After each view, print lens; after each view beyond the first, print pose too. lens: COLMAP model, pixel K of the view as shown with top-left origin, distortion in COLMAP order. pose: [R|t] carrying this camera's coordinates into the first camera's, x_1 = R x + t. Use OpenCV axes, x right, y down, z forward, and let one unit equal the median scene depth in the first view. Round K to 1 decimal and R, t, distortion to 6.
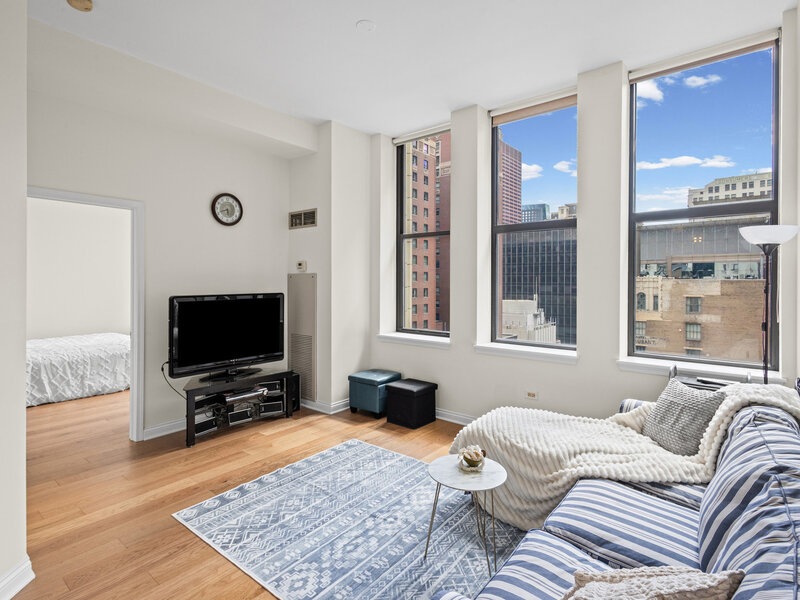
lens RADIAL K [[419.6, 0, 401.8], [0, 419.6, 278.7], [0, 0, 1]] dist [0.003271, 0.001169]
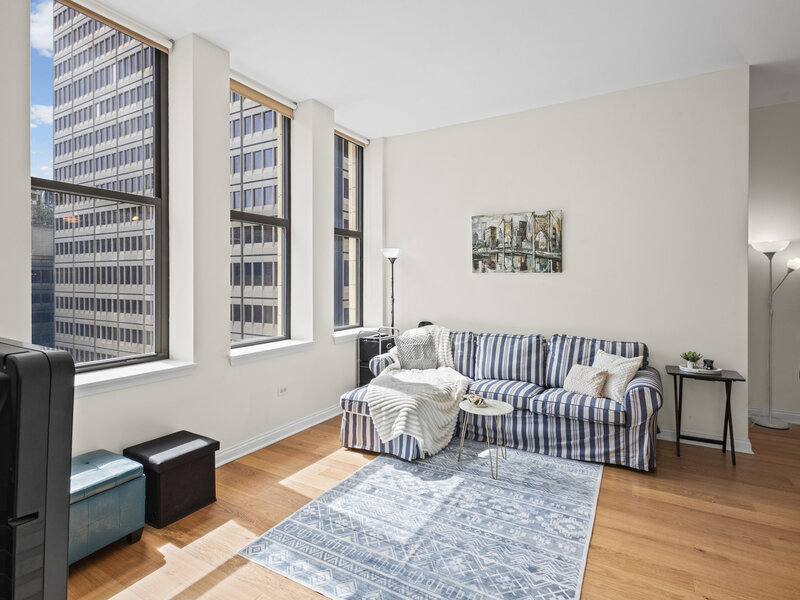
lens RADIAL K [[419.6, 0, 401.8], [0, 419.6, 278.7], [0, 0, 1]] dist [0.003271, 0.001169]
pose [[-0.146510, -0.006202, 0.989190, -1.025996], [0.001166, 0.999979, 0.006442, 0.010522], [-0.989208, 0.002097, -0.146500, 1.251222]]
